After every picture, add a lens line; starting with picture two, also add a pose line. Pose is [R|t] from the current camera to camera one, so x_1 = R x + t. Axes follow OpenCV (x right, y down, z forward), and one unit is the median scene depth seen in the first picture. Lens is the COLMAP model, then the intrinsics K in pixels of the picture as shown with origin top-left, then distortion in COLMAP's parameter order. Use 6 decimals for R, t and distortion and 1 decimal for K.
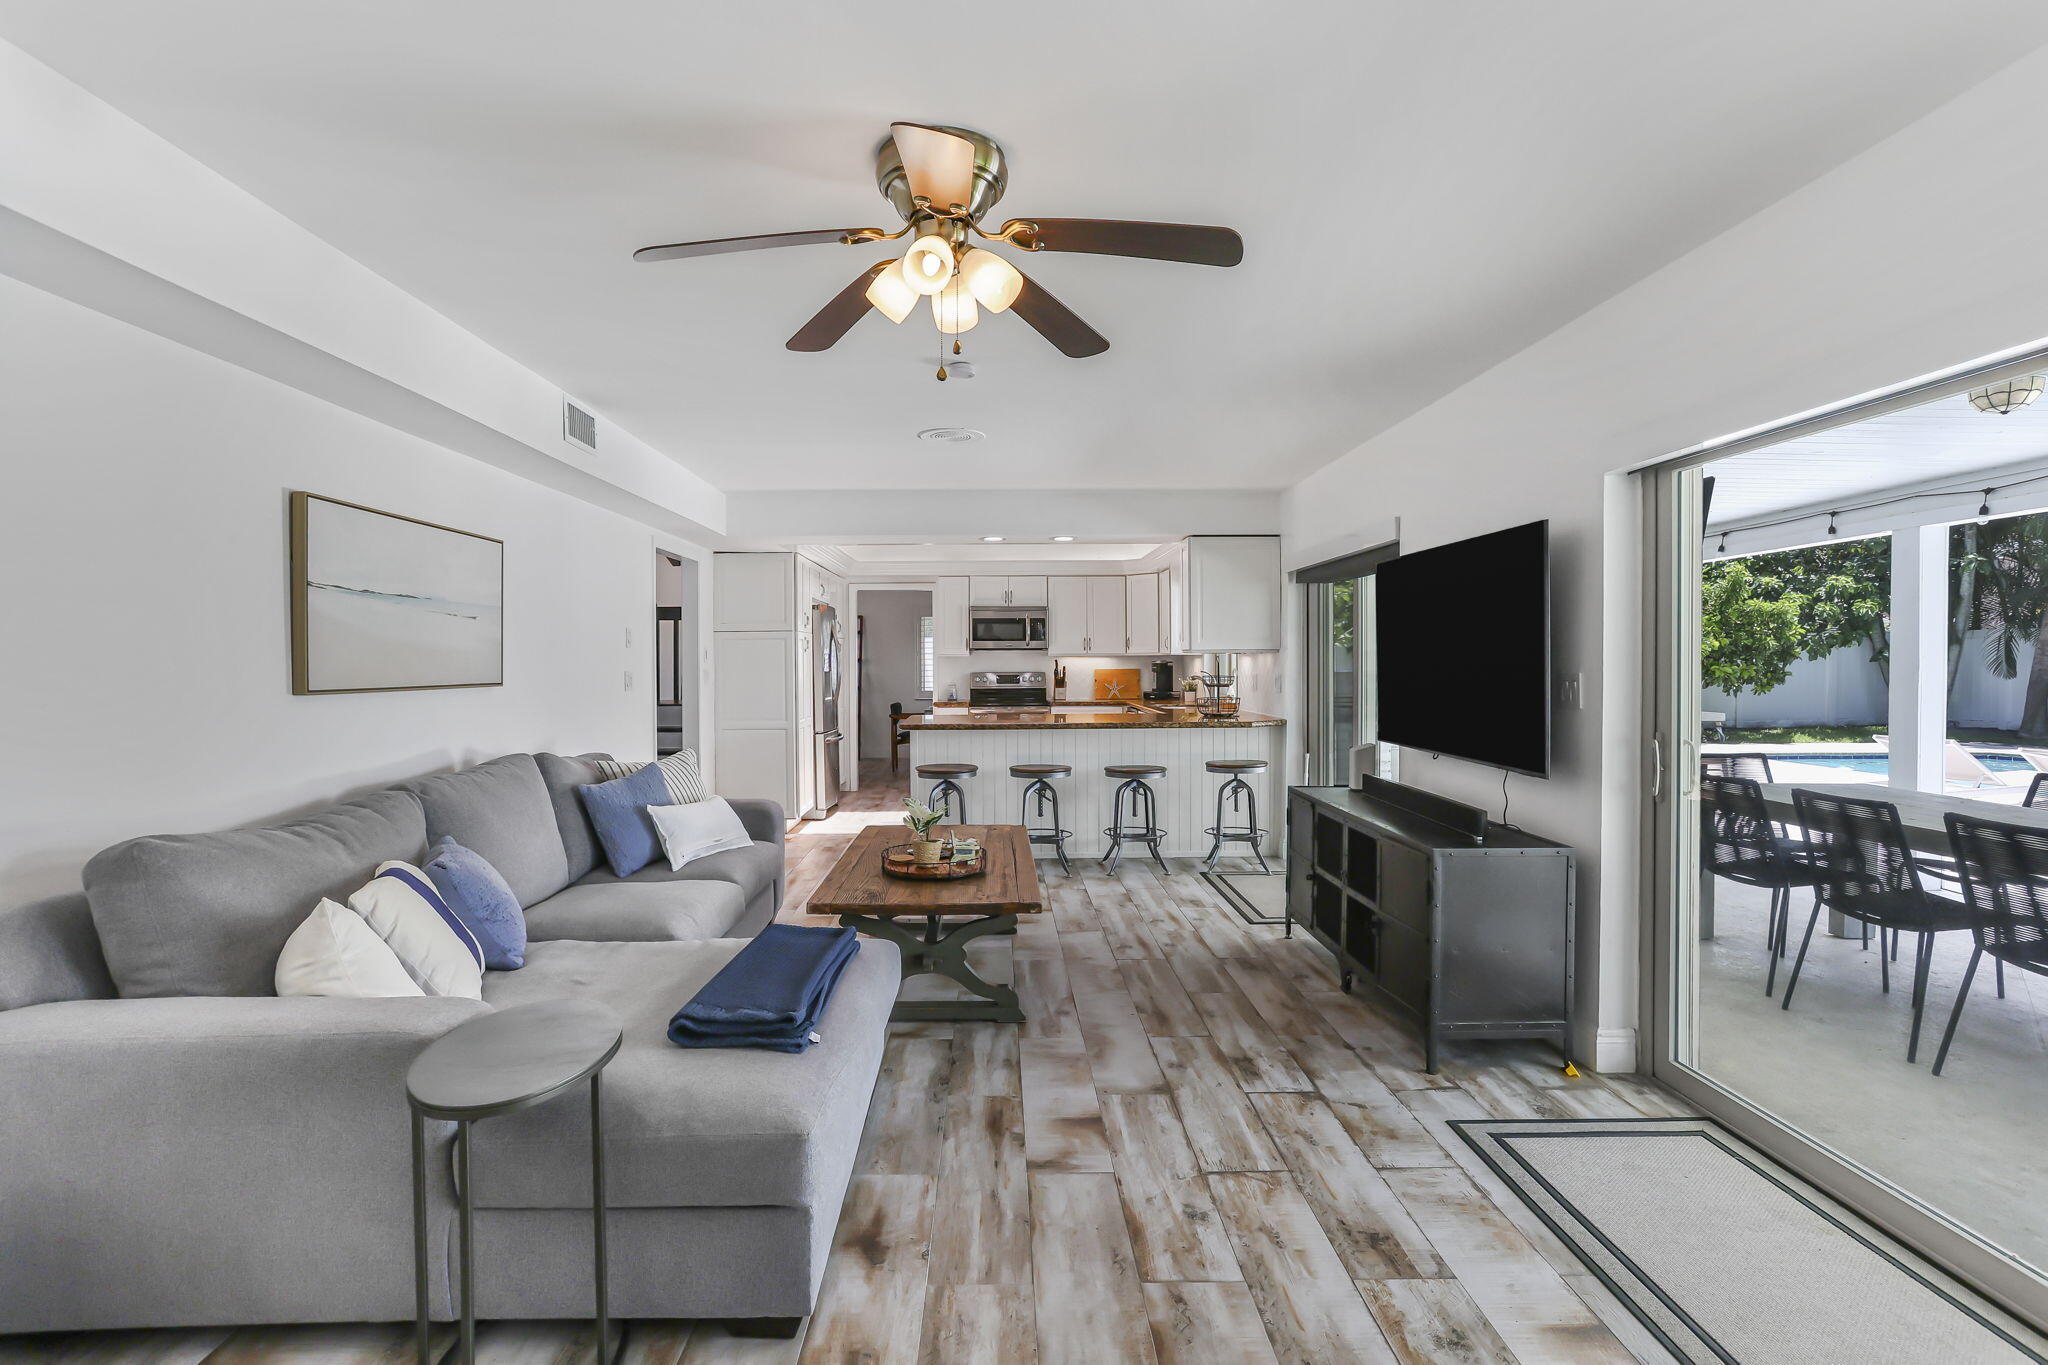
lens RADIAL K [[991.1, 0, 1014.0], [0, 991.1, 665.8], [0, 0, 1]] dist [-0.044570, 0.024331]
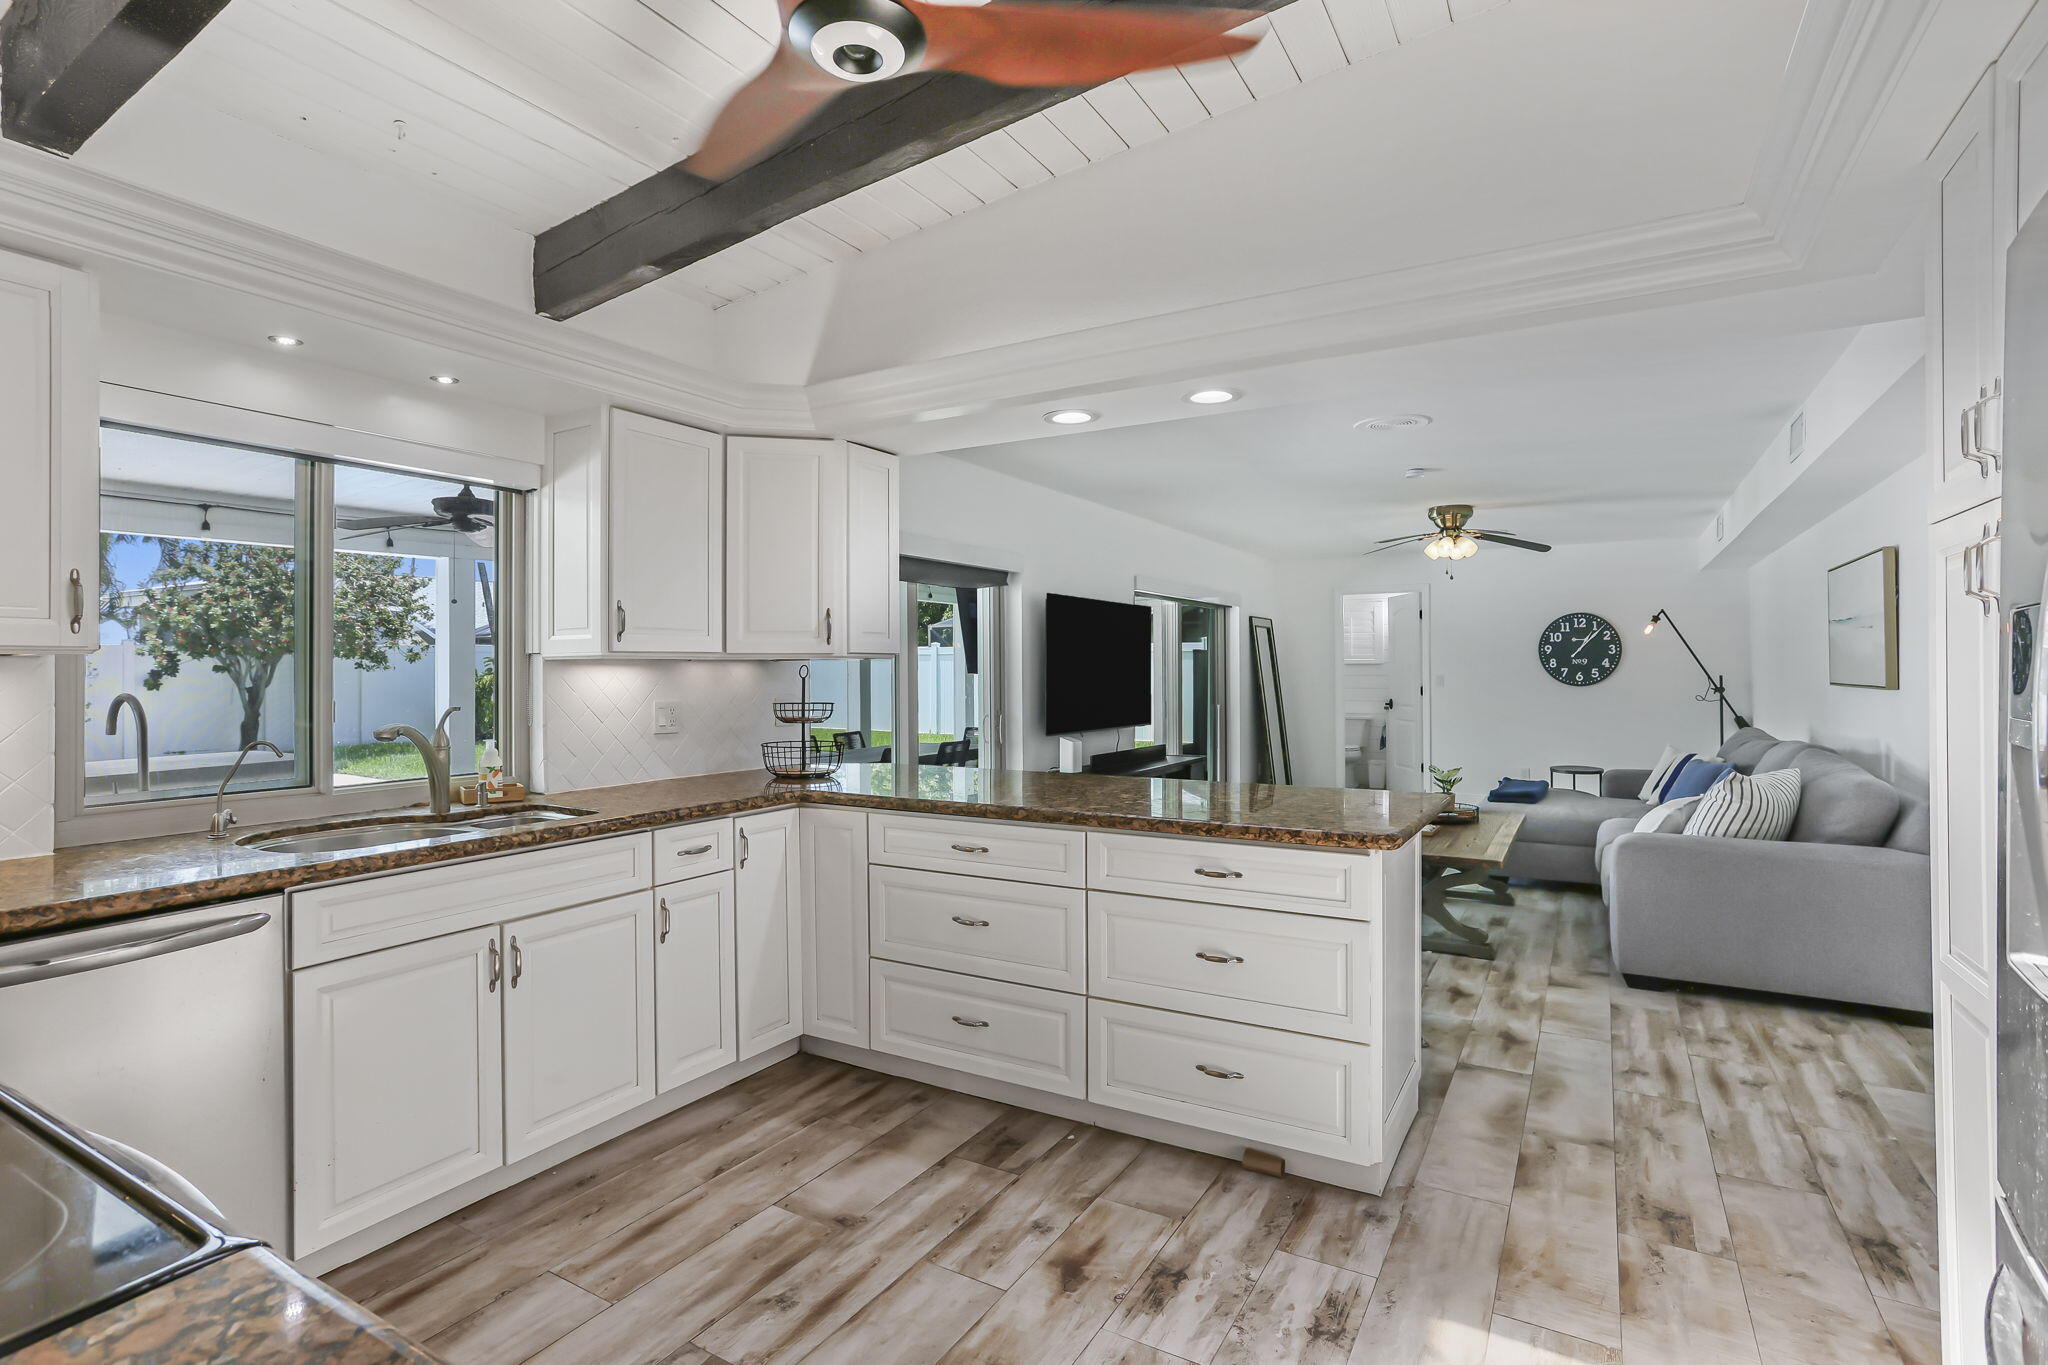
lens RADIAL K [[991.1, 0, 1004.6], [0, 991.1, 665.4], [0, 0, 1]] dist [-0.044570, 0.024331]
pose [[-0.841997, 0.012374, 0.539340, -0.192206], [0.012378, 0.999917, -0.003617, -0.007484], [-0.539340, 0.003630, -0.842080, 1.521788]]
